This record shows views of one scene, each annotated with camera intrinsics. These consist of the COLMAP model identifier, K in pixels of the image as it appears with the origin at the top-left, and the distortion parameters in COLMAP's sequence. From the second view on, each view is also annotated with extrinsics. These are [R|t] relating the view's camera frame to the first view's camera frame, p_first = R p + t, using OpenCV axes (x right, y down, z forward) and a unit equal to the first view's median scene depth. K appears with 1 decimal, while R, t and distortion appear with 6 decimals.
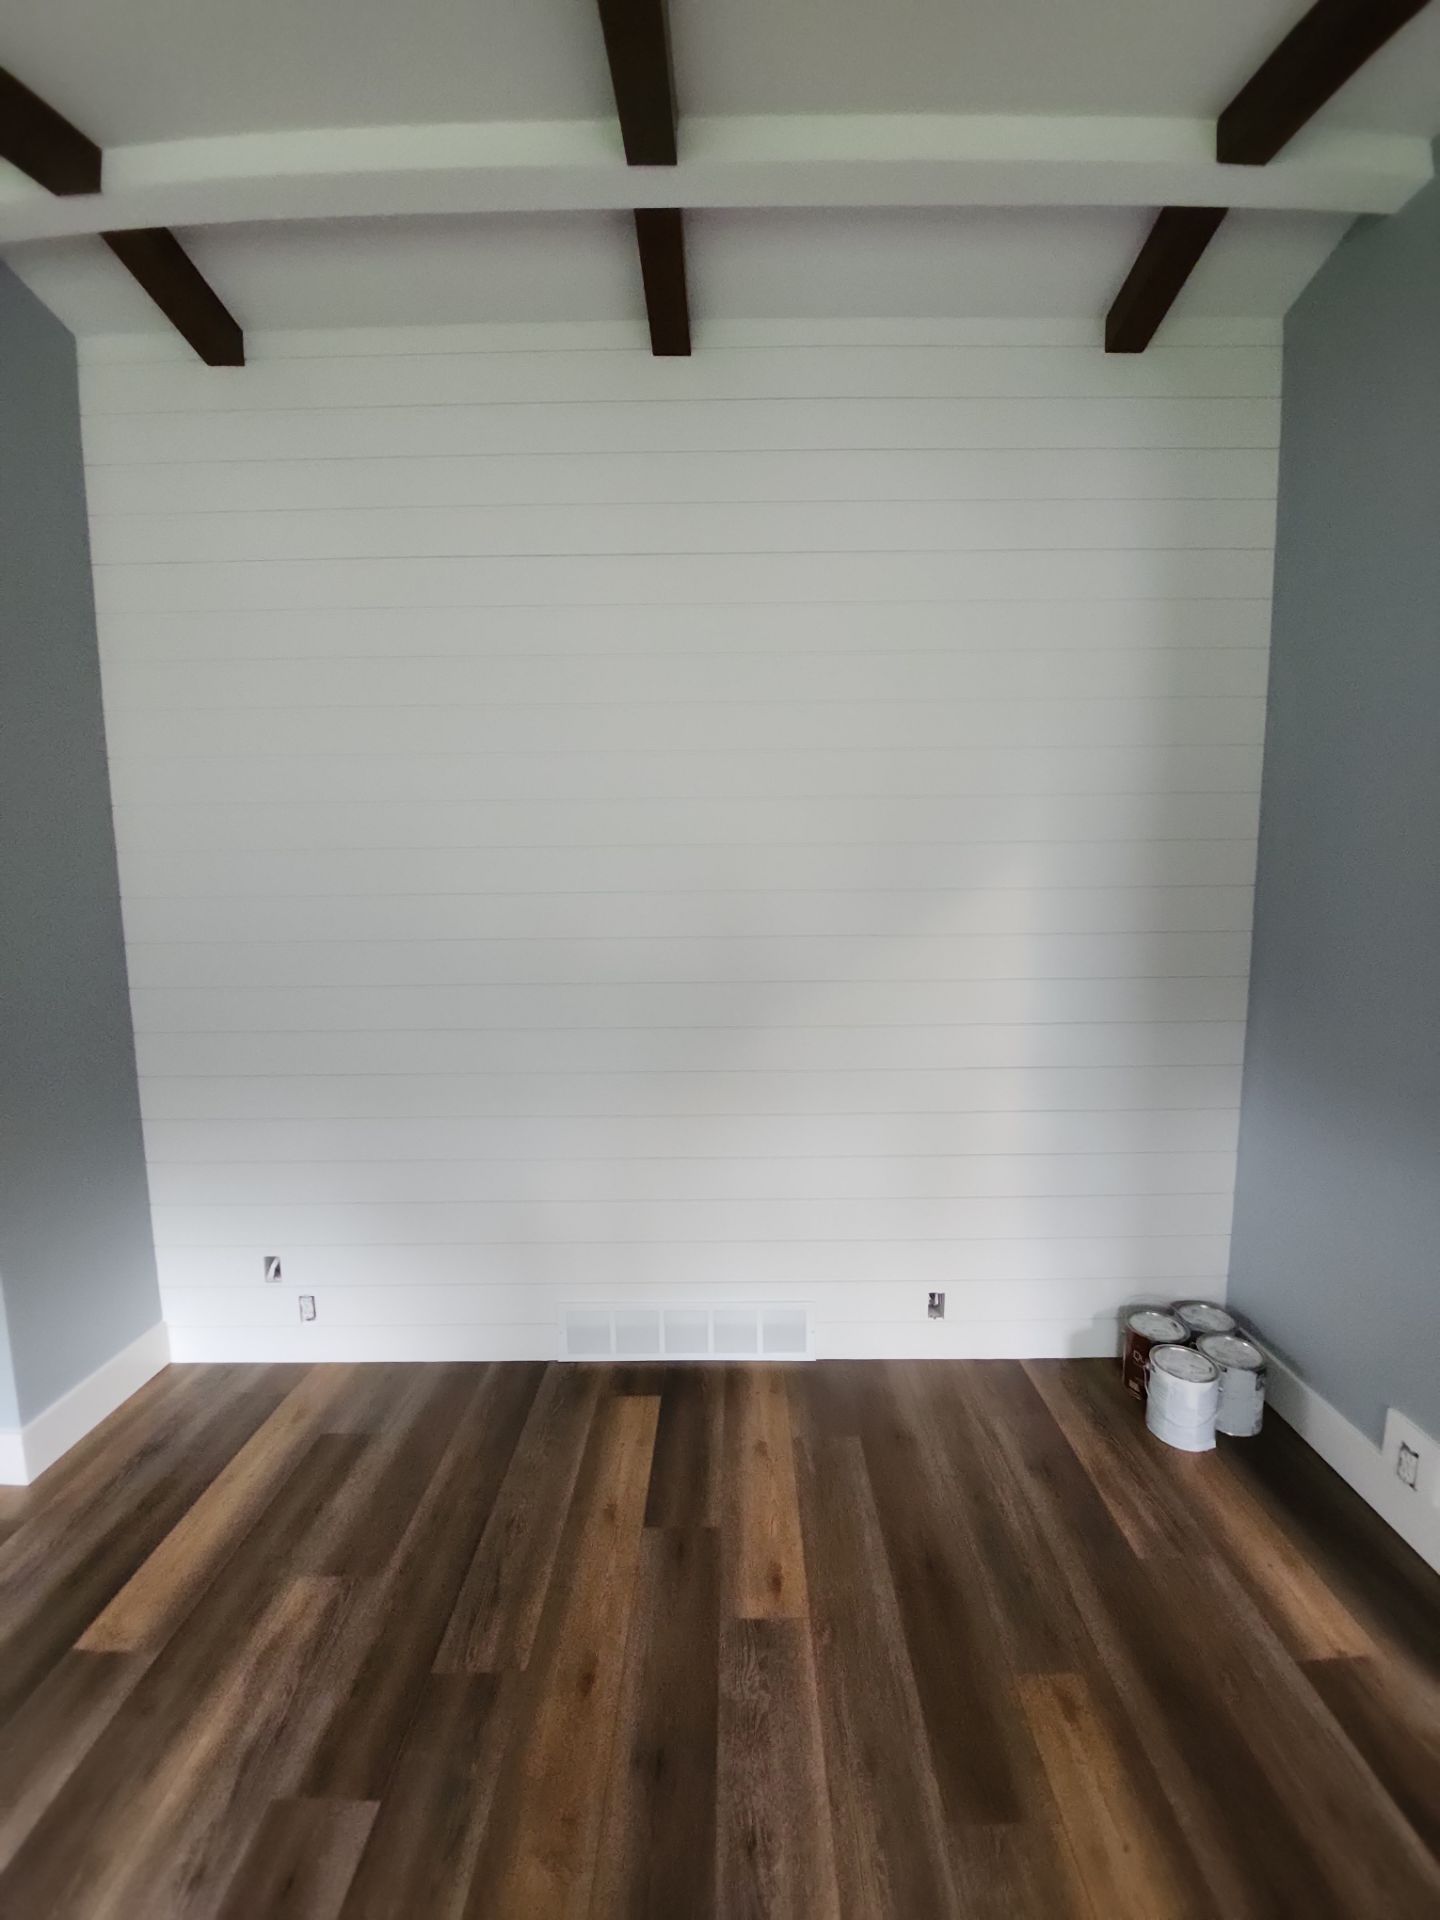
lens RADIAL K [[759.6, 0, 742.7], [0, 759.6, 958.9], [0, 0, 1]] dist [-0.006593, -0.007924]
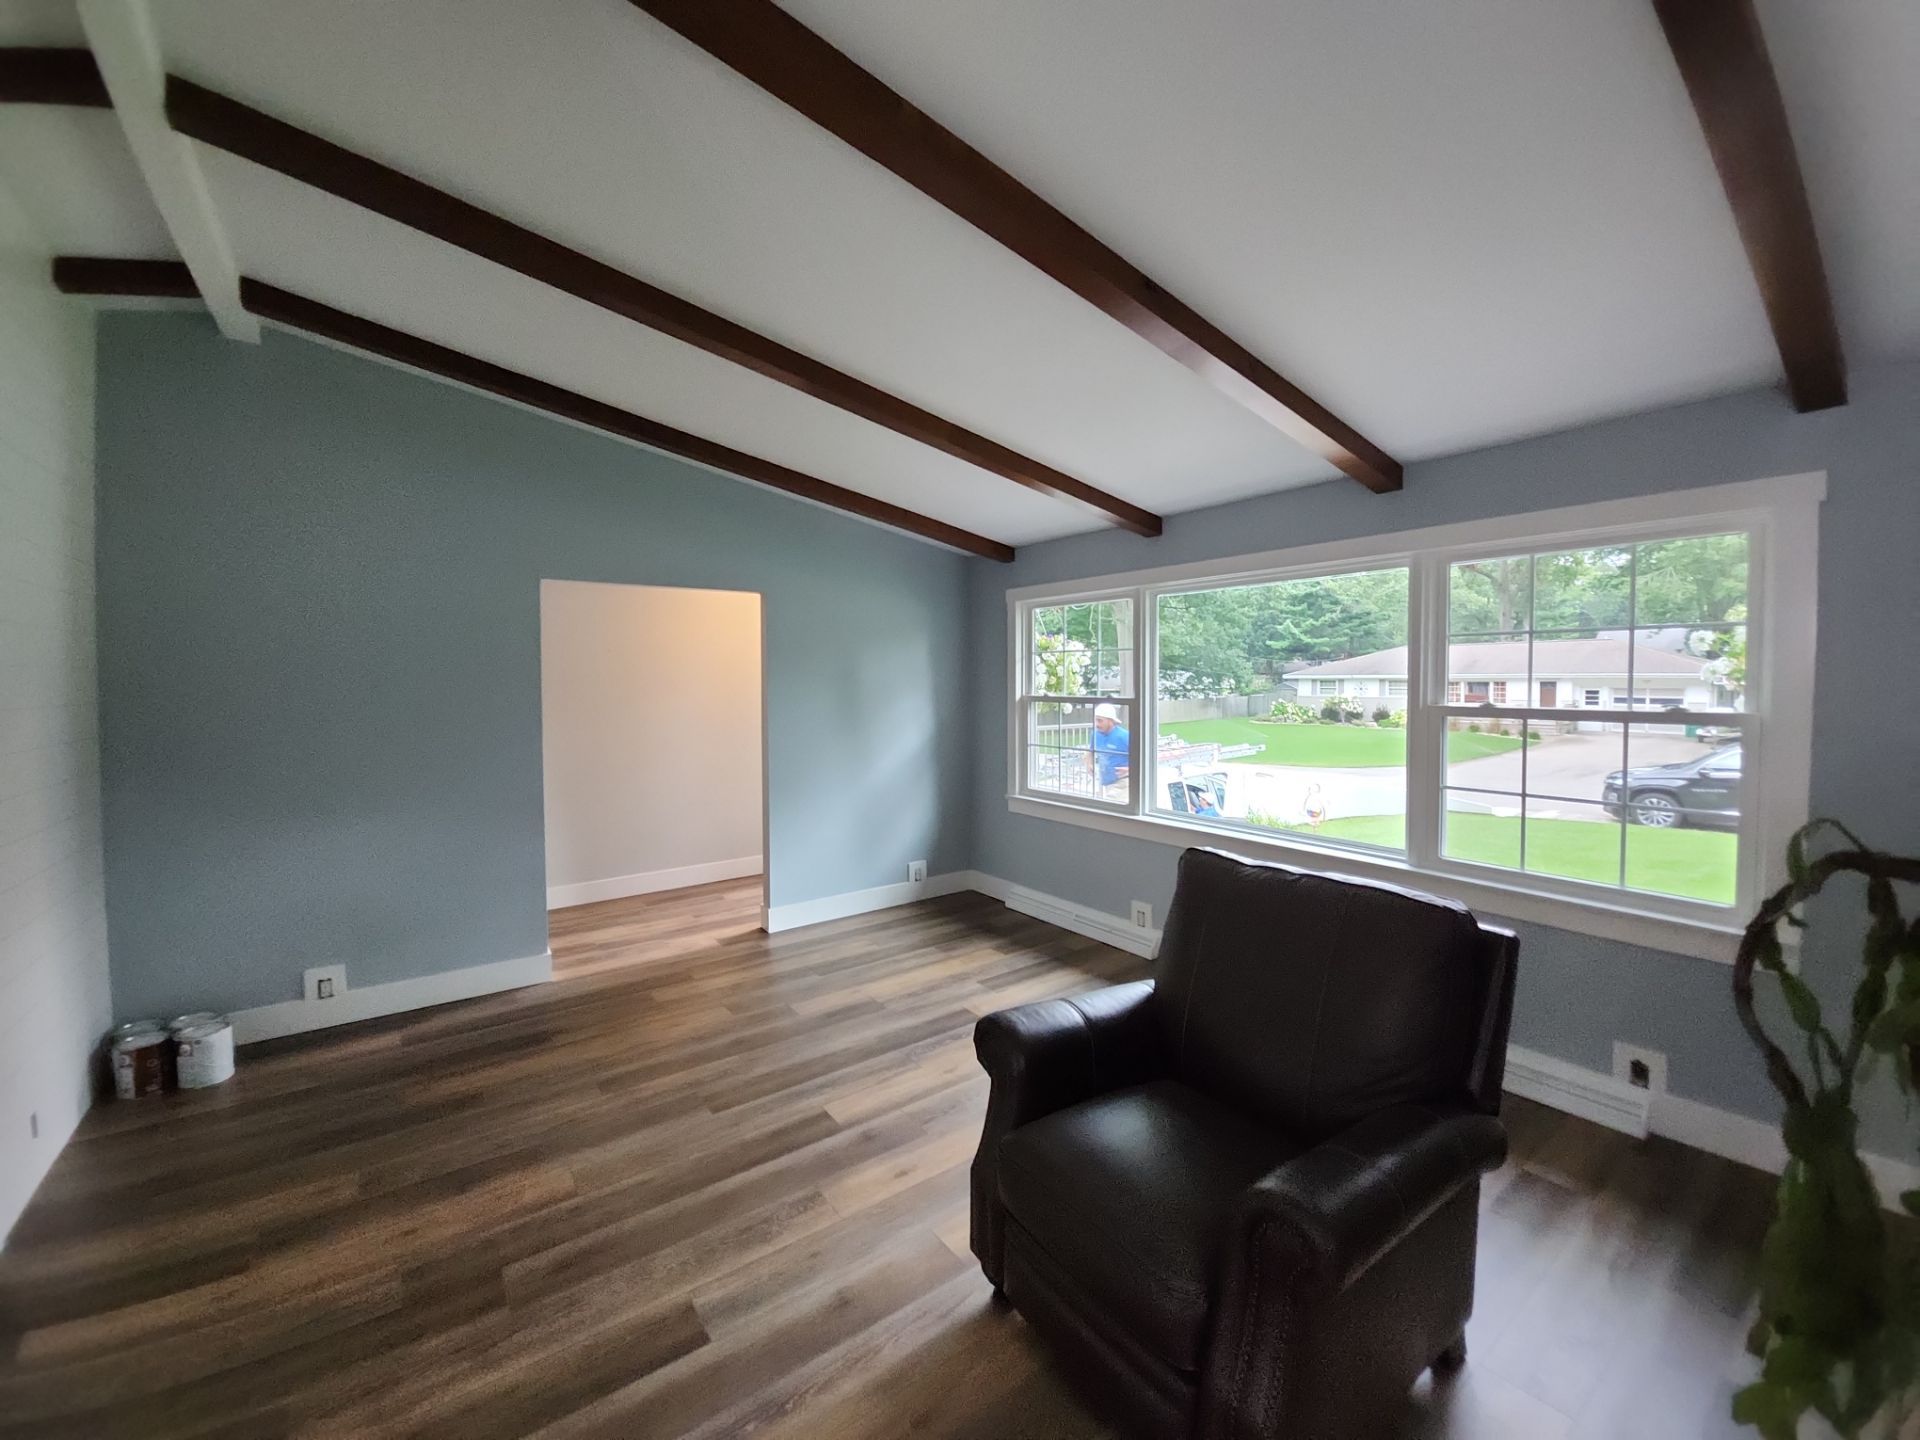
lens RADIAL K [[759.6, 0, 966.6], [0, 759.6, 702.4], [0, 0, 1]] dist [-0.006593, -0.007924]
pose [[-0.595997, -0.011558, 0.802903, -1.402647], [0.101737, 0.990752, 0.089781, -0.060696], [-0.796515, 0.135194, -0.589310, 0.587626]]
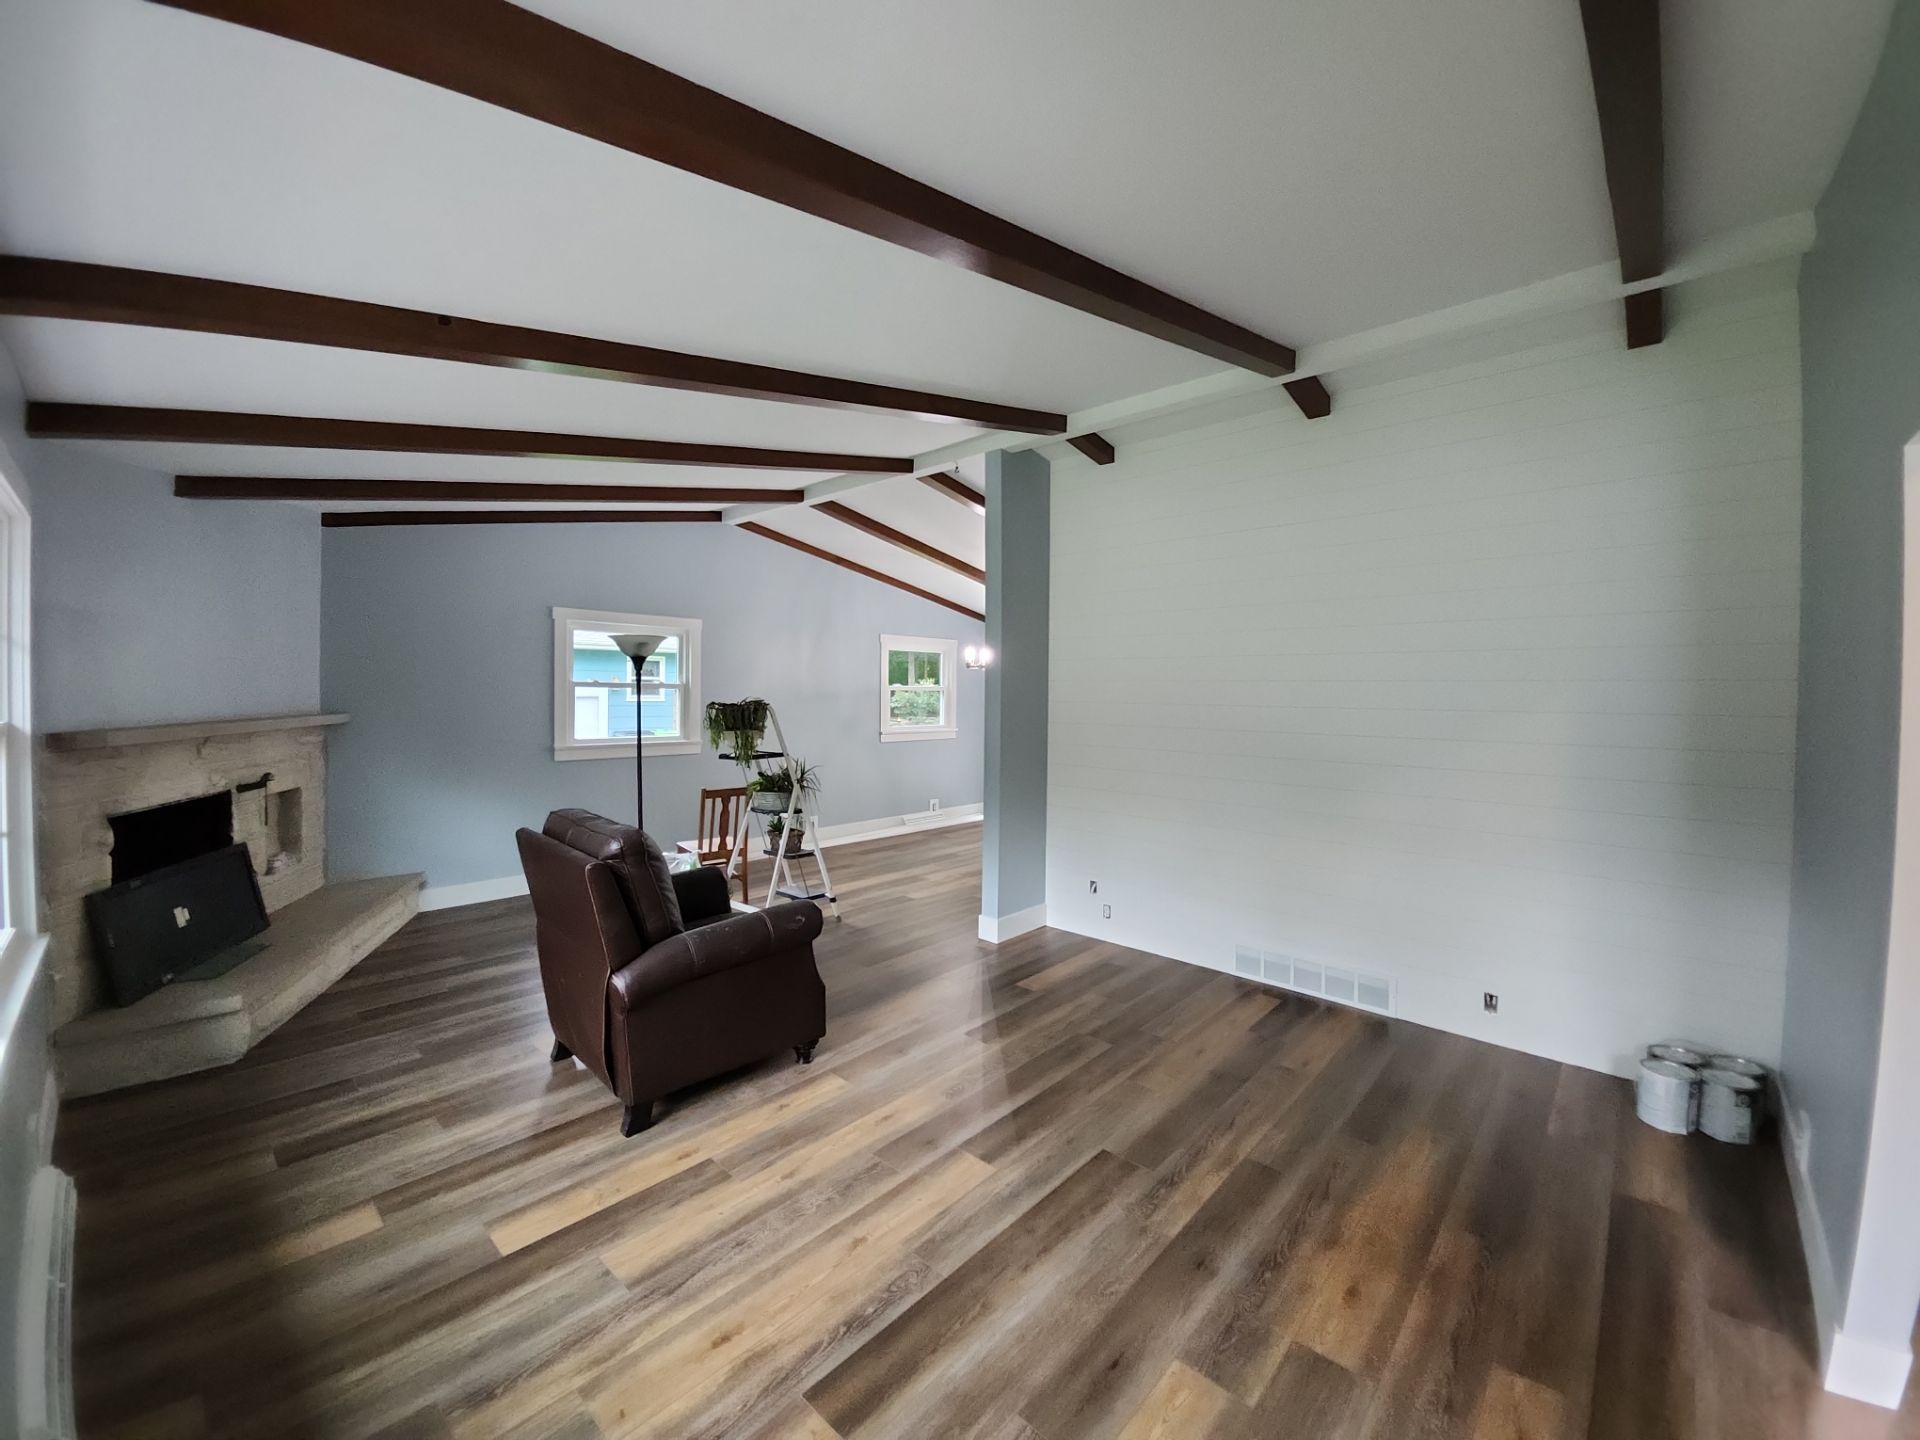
lens RADIAL K [[759.6, 0, 963.0], [0, 759.6, 701.0], [0, 0, 1]] dist [-0.006593, -0.007924]
pose [[0.736296, 0.027693, -0.676093, 0.536118], [-0.092740, 0.993863, -0.060290, 0.083904], [0.670274, 0.107092, 0.734346, -0.869355]]
